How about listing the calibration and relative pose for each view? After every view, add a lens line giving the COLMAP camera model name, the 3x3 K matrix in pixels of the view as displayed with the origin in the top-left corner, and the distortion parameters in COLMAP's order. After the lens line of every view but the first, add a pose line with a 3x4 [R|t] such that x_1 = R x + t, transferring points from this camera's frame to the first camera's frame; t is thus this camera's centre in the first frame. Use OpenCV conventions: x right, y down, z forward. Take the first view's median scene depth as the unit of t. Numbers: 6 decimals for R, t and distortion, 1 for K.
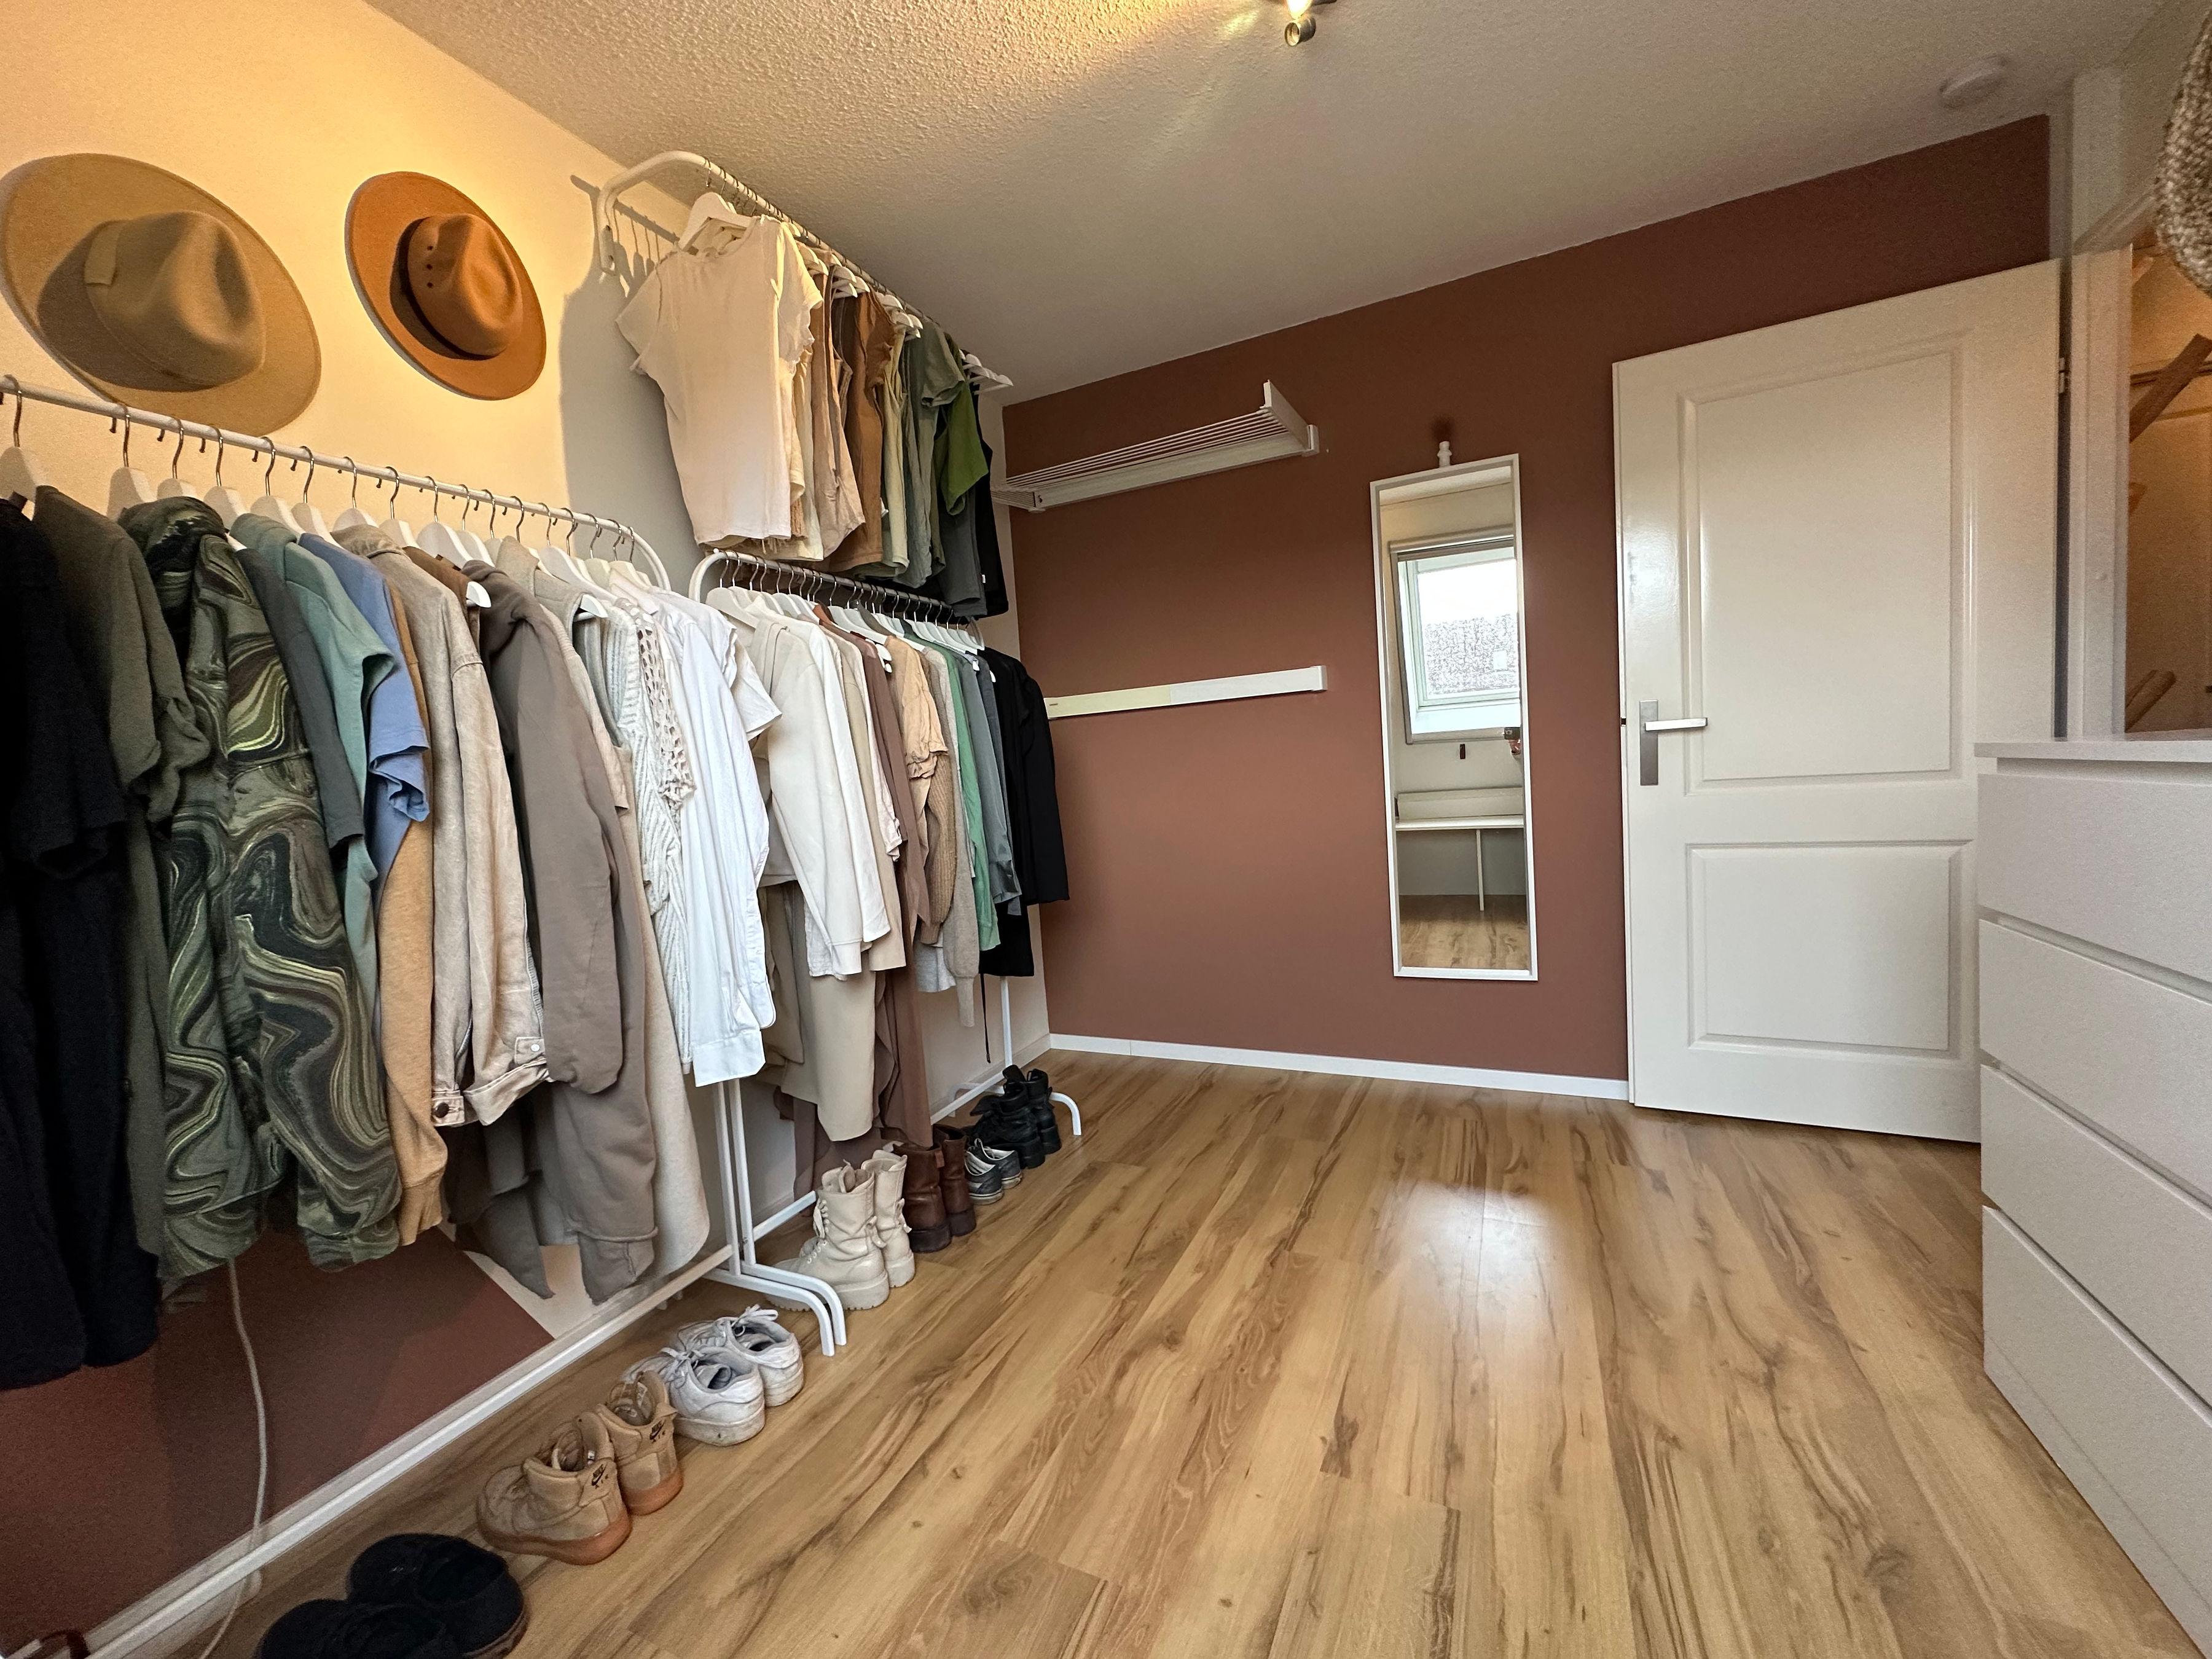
lens RADIAL K [[882.3, 0, 1101.0], [0, 882.3, 829.2], [0, 0, 1]] dist [-0.000546, -0.000179]
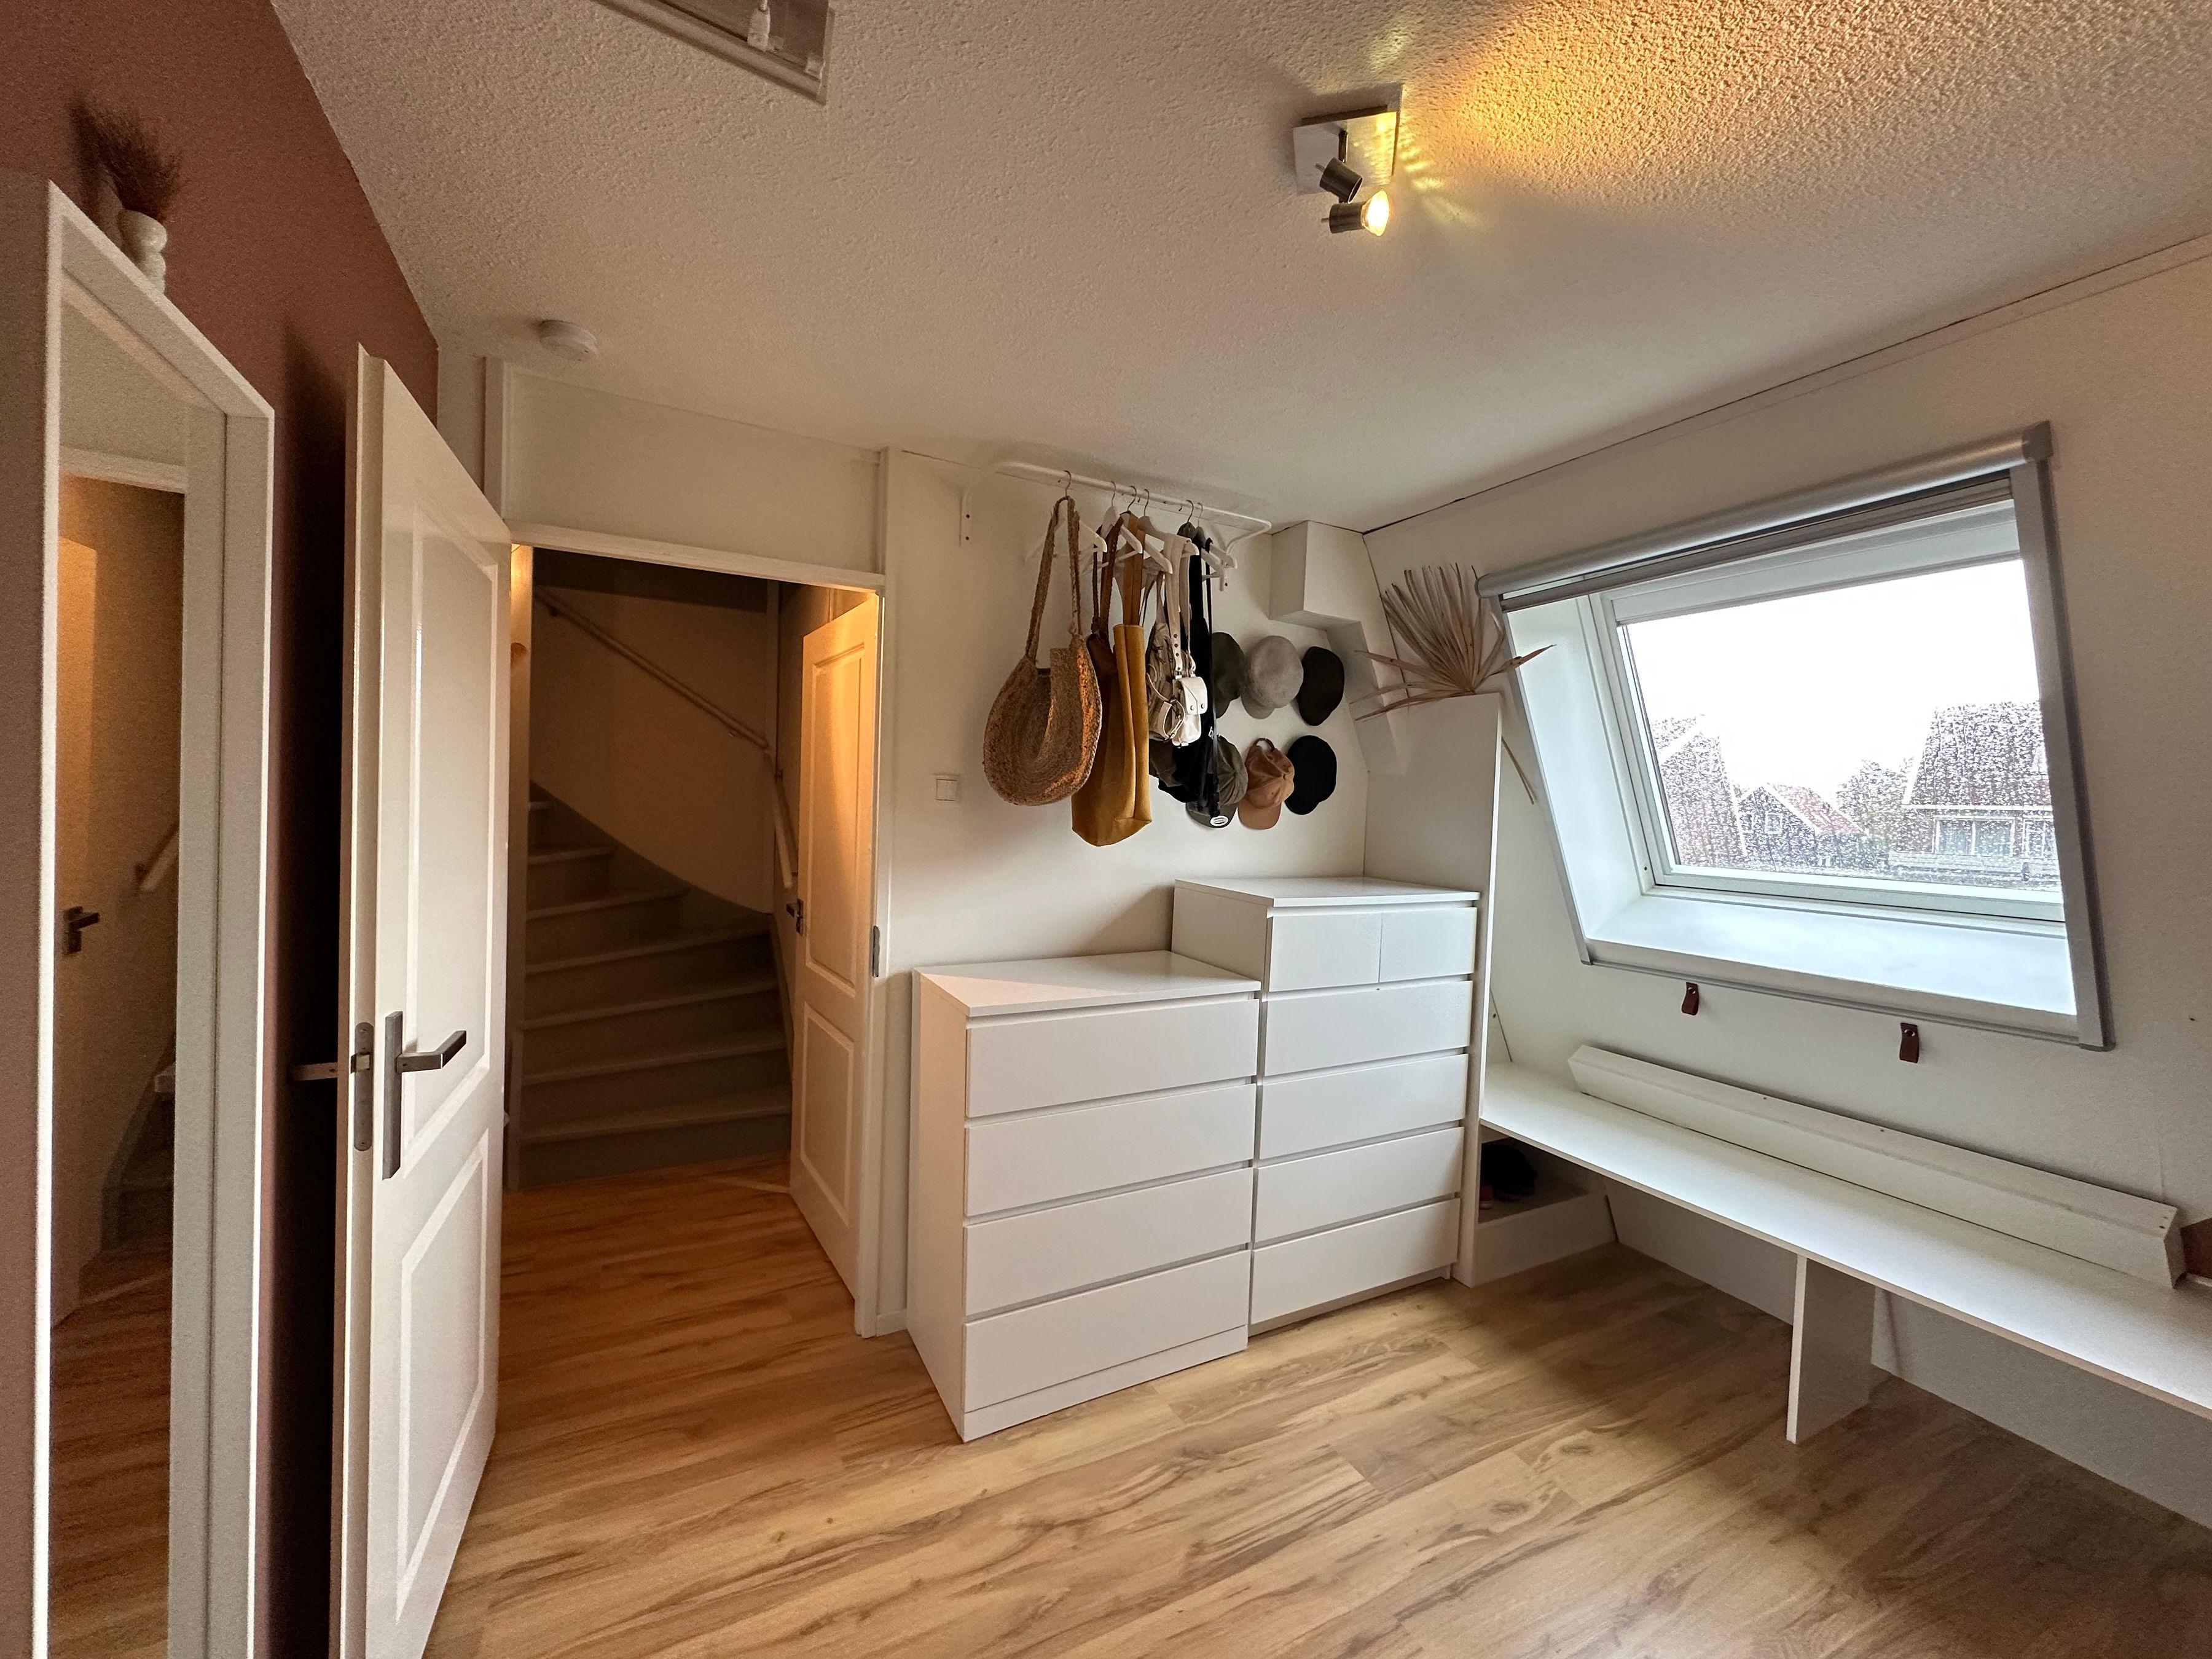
lens RADIAL K [[882.3, 0, 1103.7], [0, 882.3, 826.1], [0, 0, 1]] dist [-0.000546, -0.000179]
pose [[-0.796623, 0.027545, 0.603848, -0.066525], [0.060408, 0.997588, 0.034186, -0.412987], [-0.601450, 0.063711, -0.796366, 1.923437]]
